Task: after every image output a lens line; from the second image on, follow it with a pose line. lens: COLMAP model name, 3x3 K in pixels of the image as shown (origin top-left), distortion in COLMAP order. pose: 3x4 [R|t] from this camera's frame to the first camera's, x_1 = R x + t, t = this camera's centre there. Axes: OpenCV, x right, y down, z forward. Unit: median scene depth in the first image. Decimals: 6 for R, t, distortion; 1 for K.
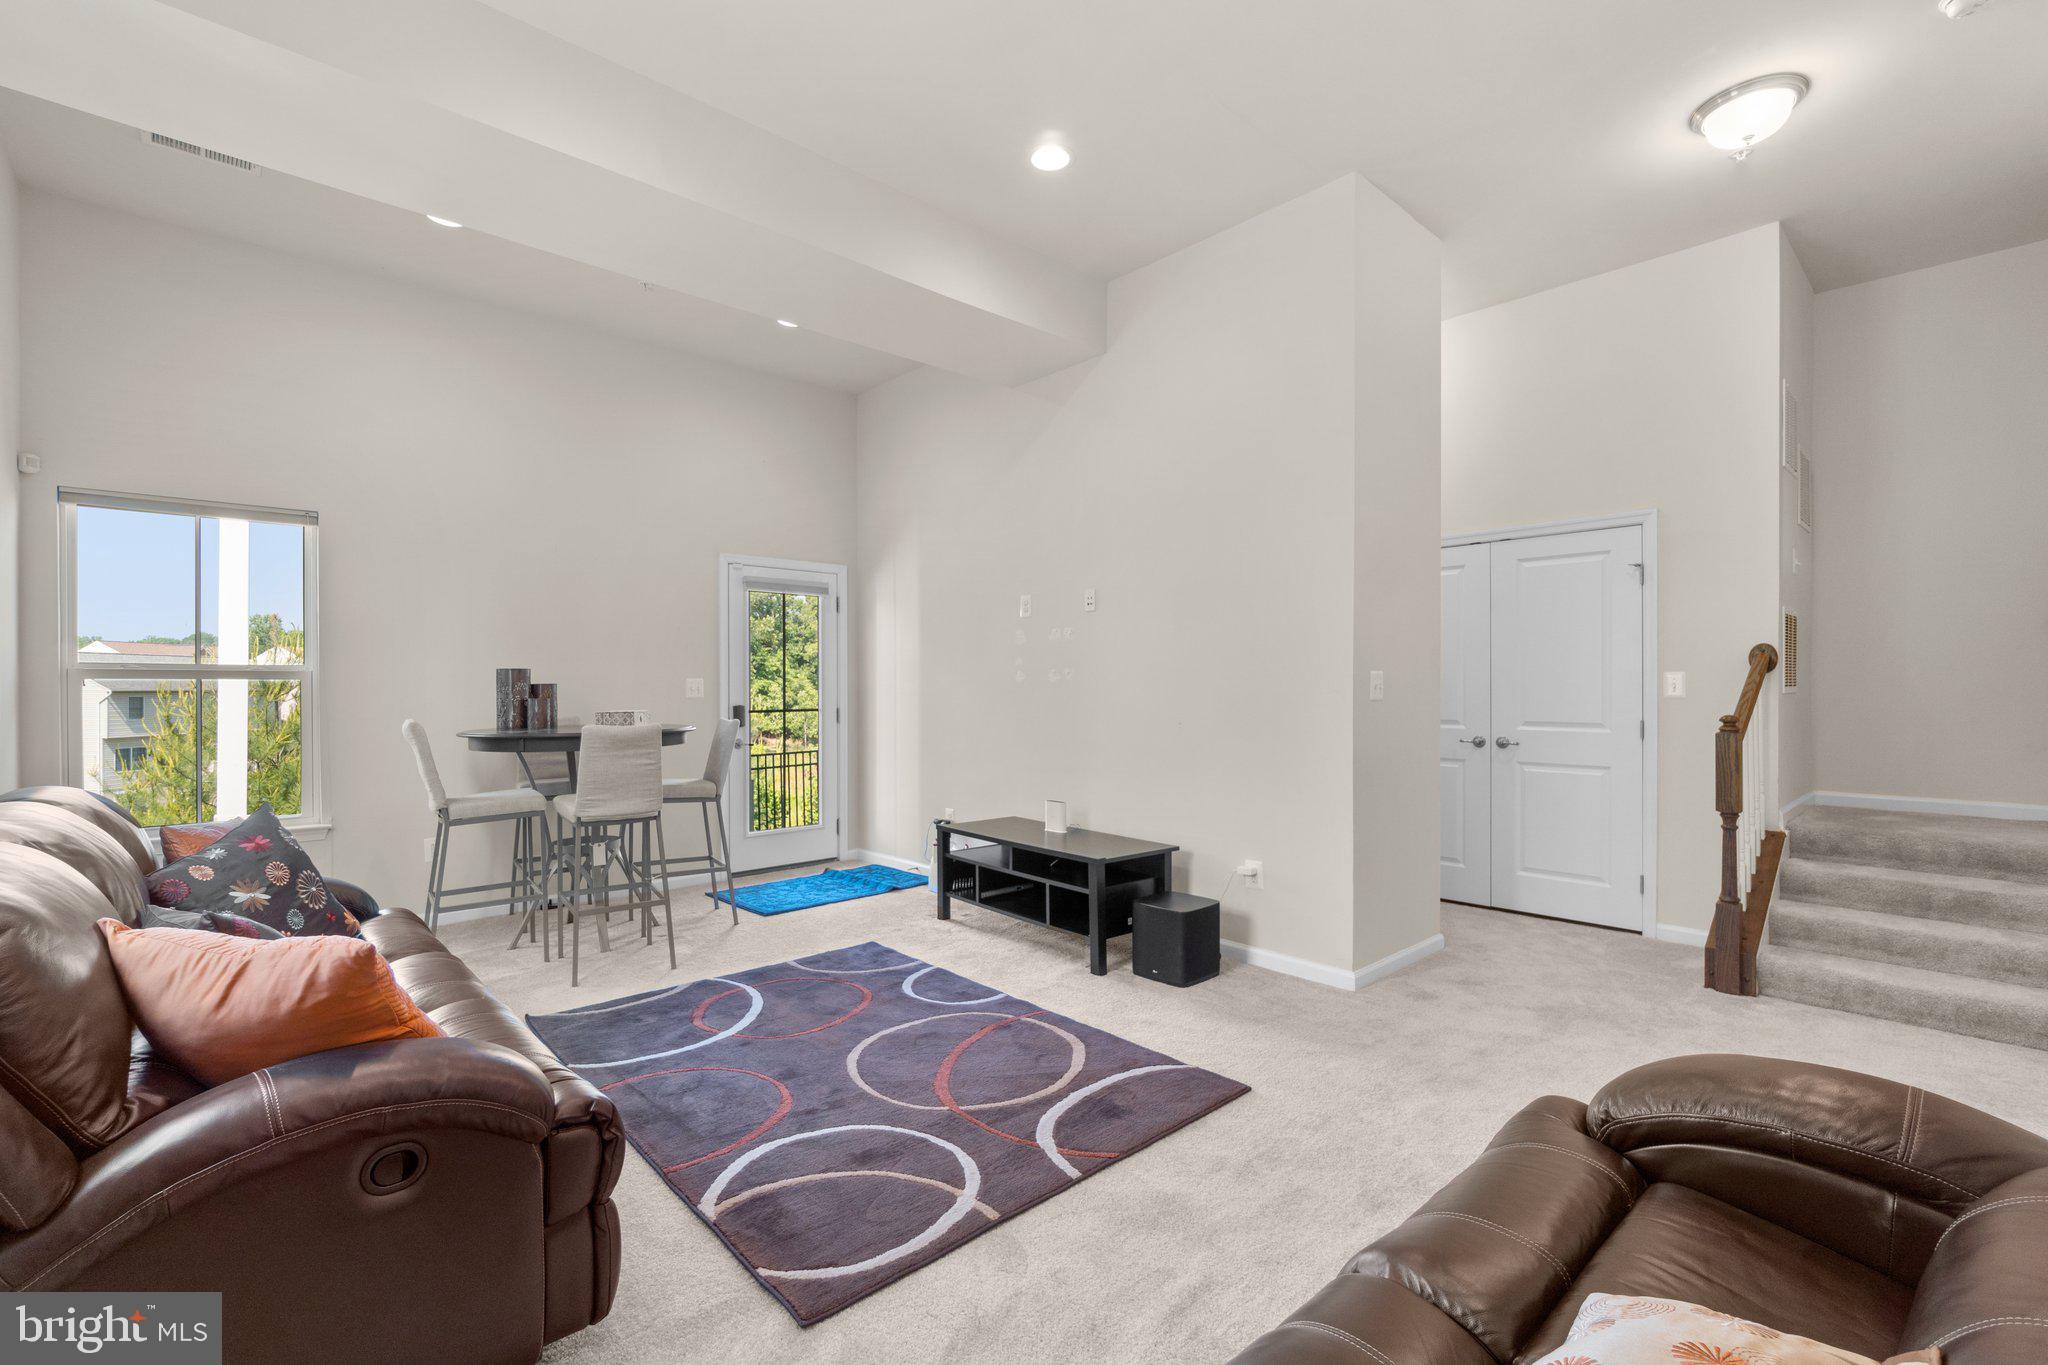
lens RADIAL K [[885.2, 0, 1019.9], [0, 885.2, 673.3], [0, 0, 1]] dist [-0.002890, -0.000167]
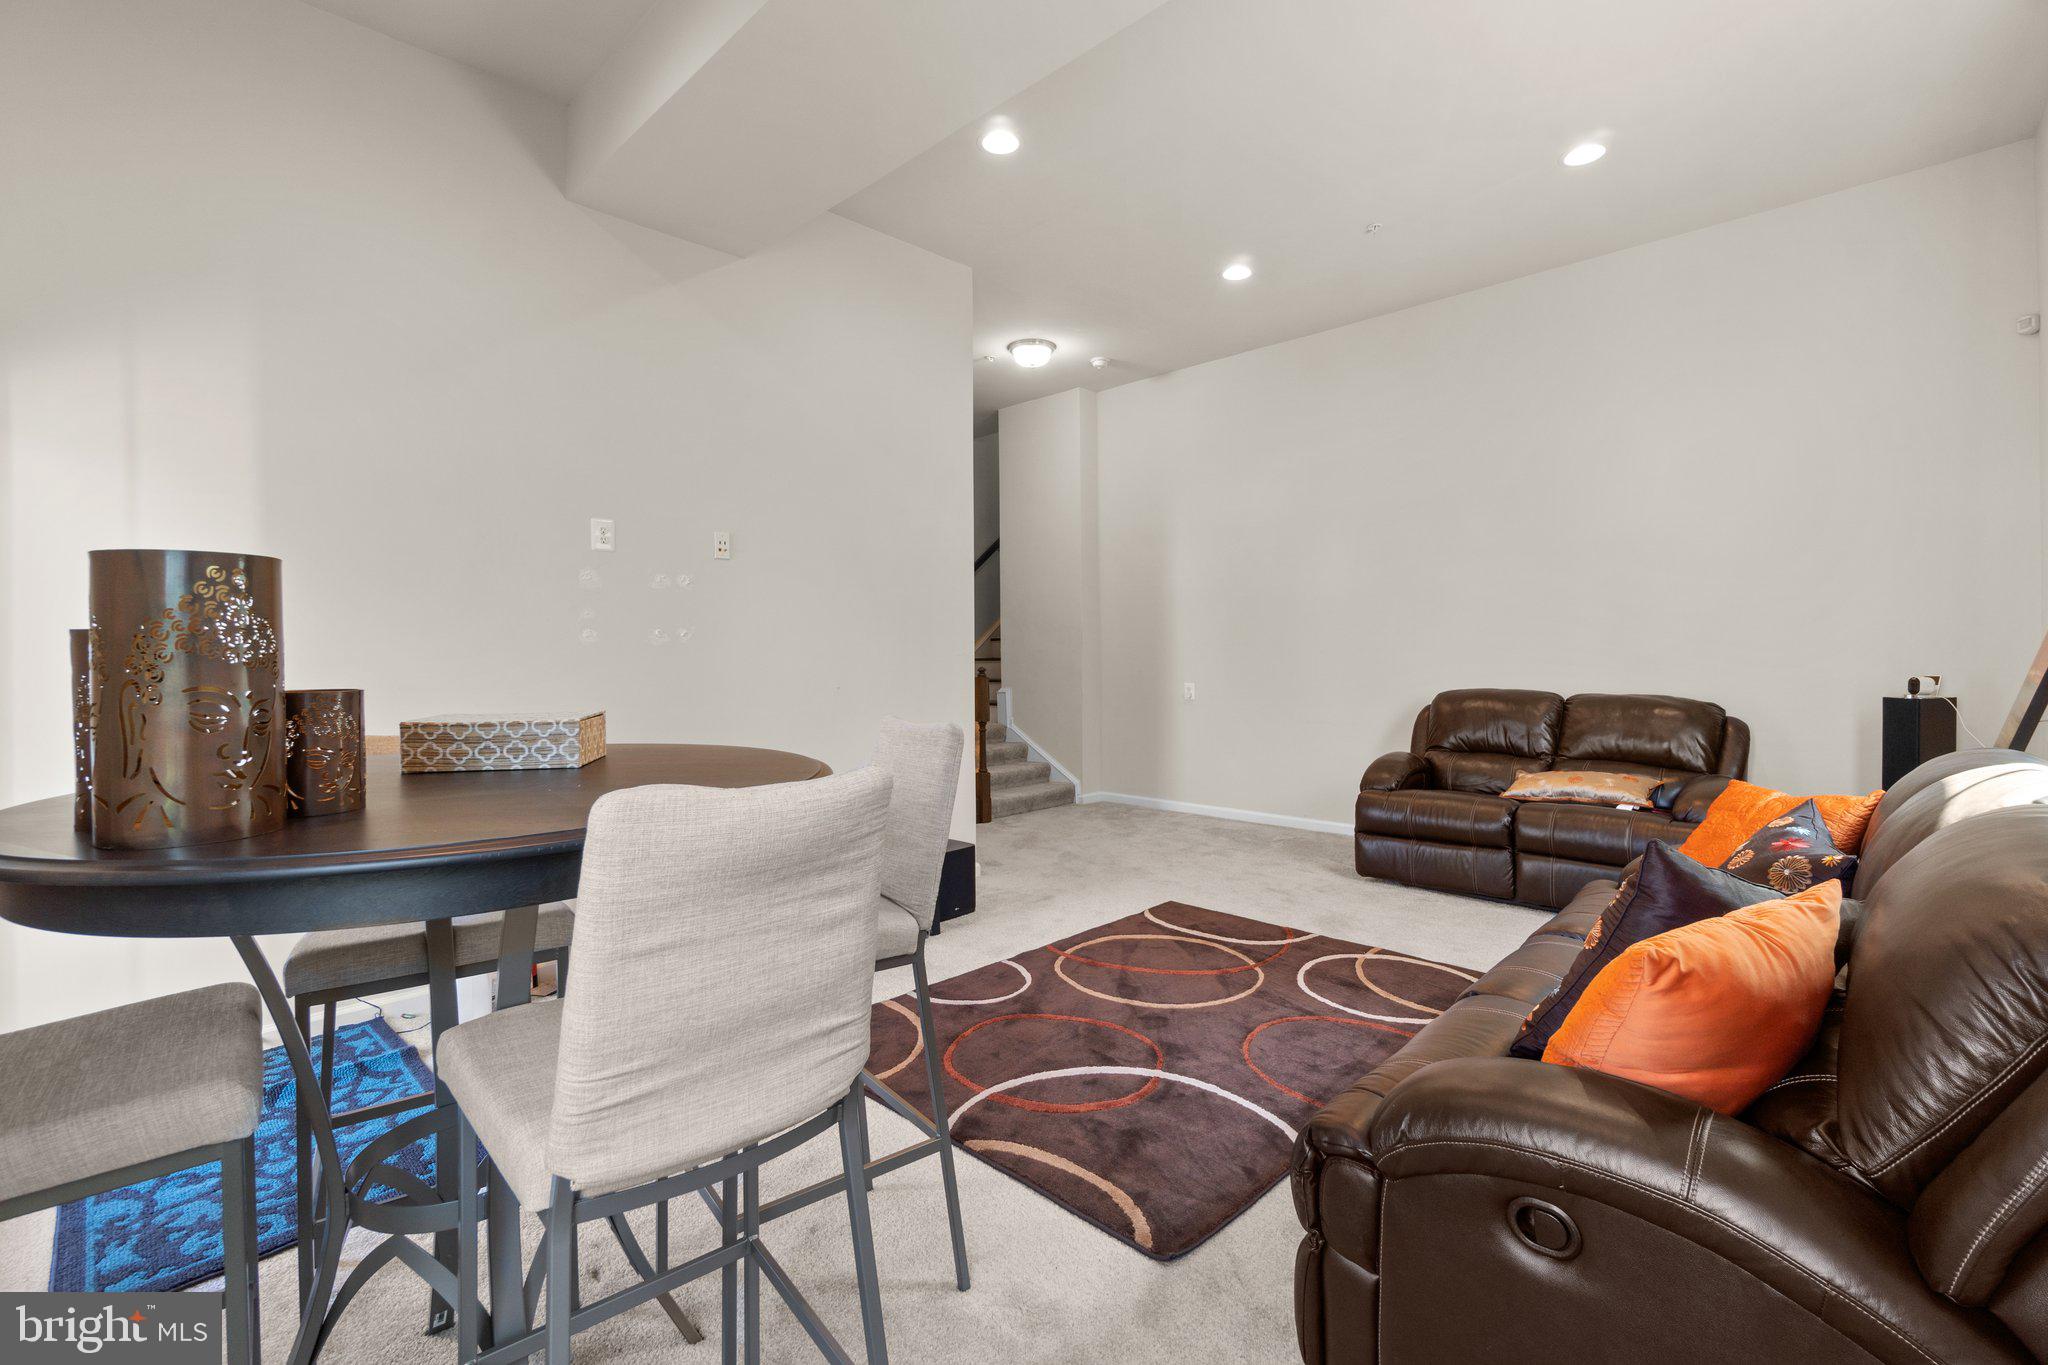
lens RADIAL K [[885.2, 0, 1019.9], [0, 885.2, 673.3], [0, 0, 1]] dist [-0.002890, -0.000167]
pose [[-0.046192, -0.020638, 0.998719, -1.119513], [-0.002792, 0.999785, 0.020531, 0.026034], [-0.998929, -0.001840, -0.046239, 1.159031]]
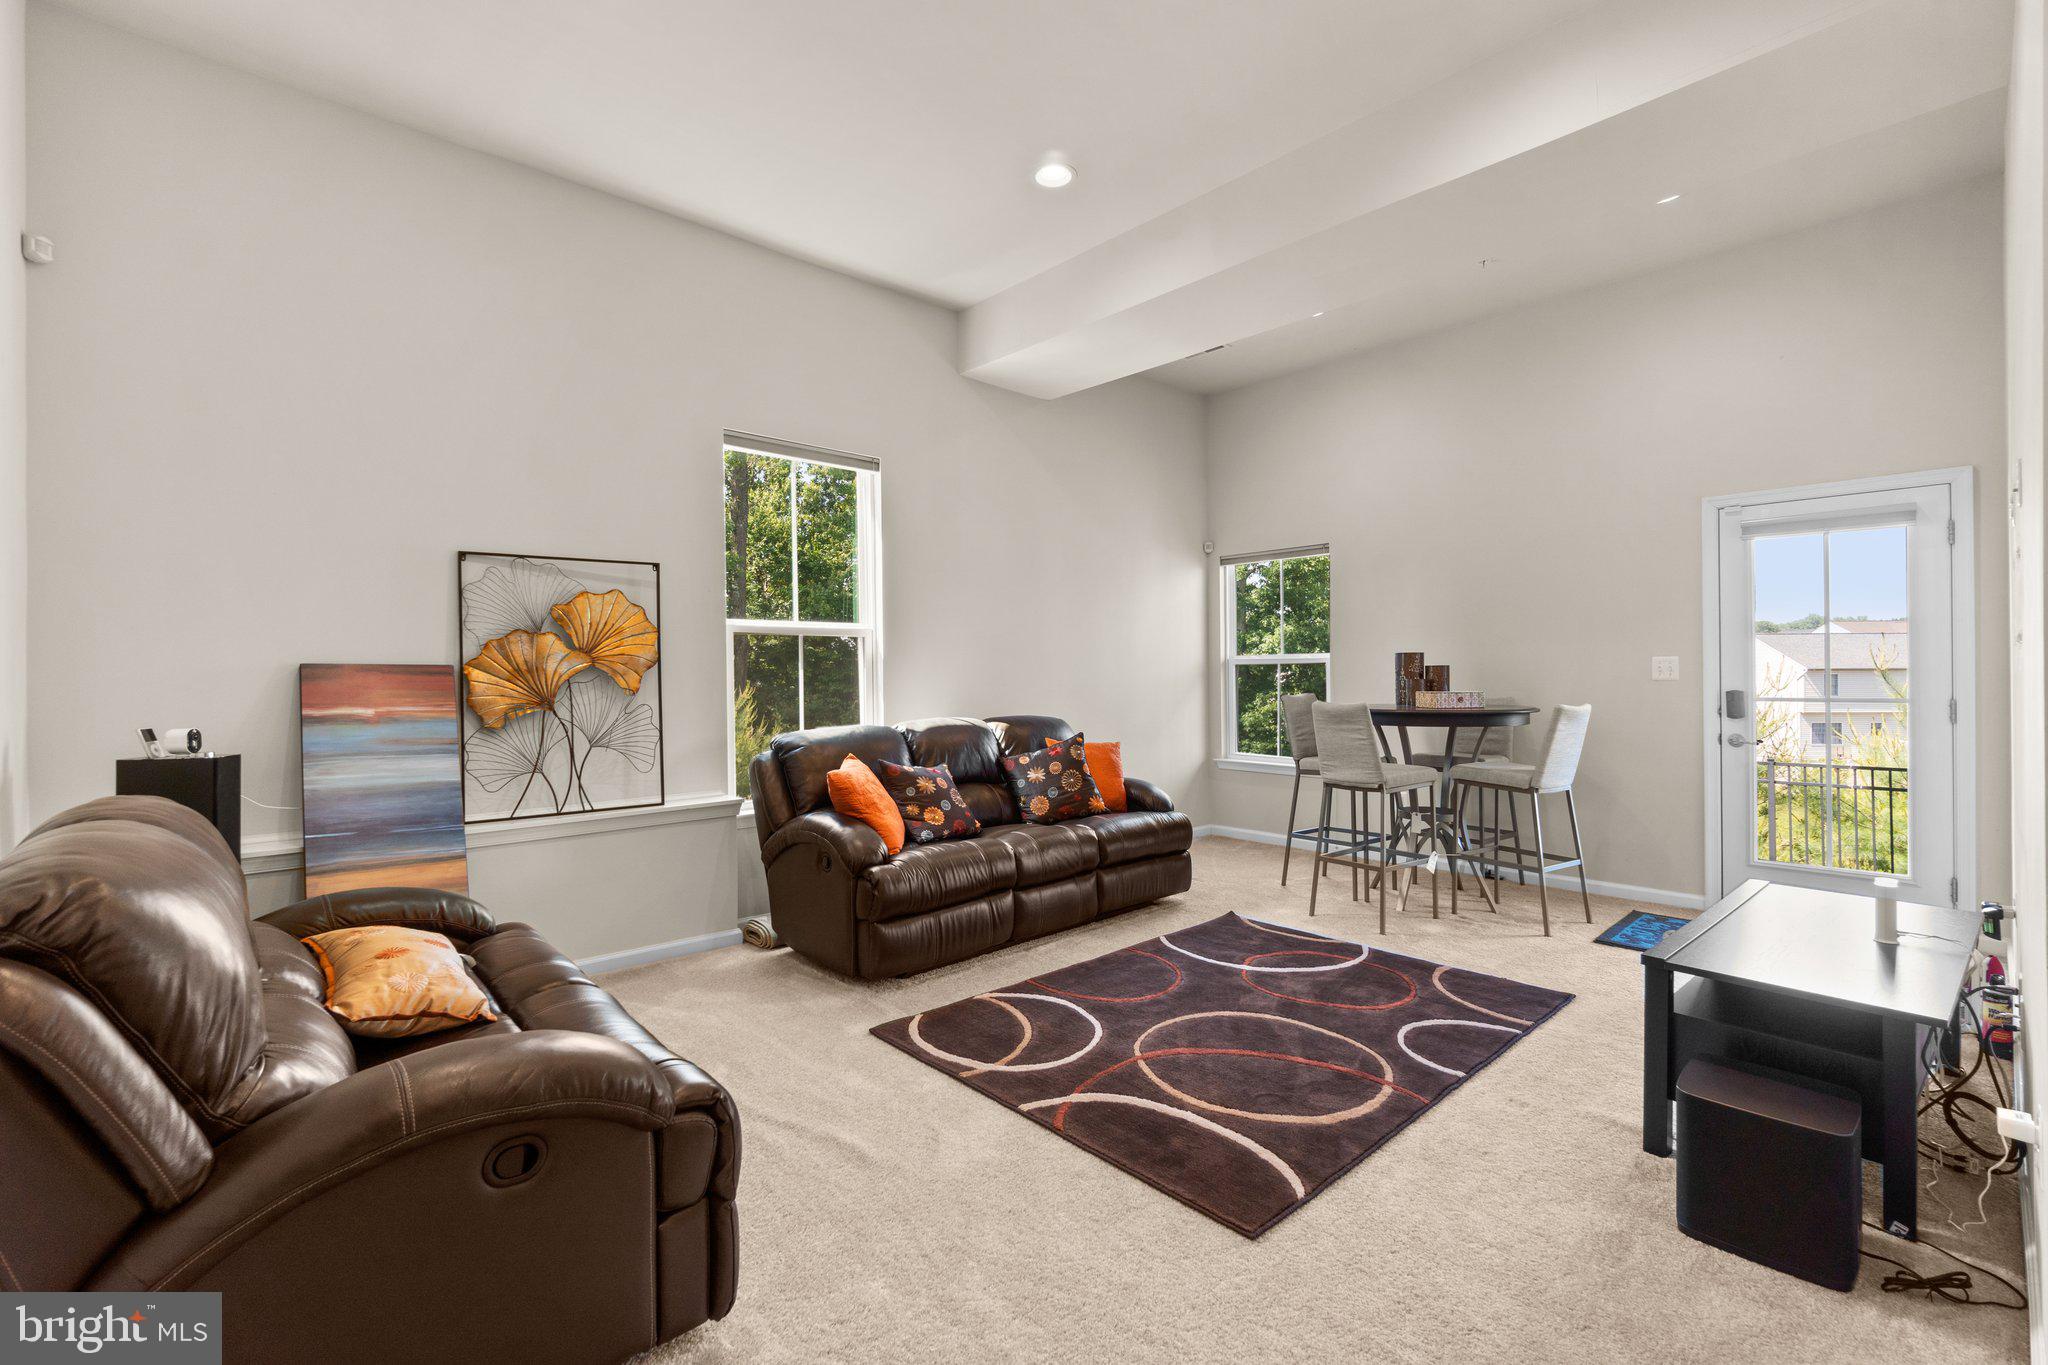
lens RADIAL K [[885.2, 0, 1019.9], [0, 885.2, 673.3], [0, 0, 1]] dist [-0.002890, -0.000167]
pose [[0.001351, -0.001070, -0.999999, 0.827275], [0.021611, 0.999766, -0.001040, 0.017584], [0.999766, -0.021609, 0.001373, 0.712236]]
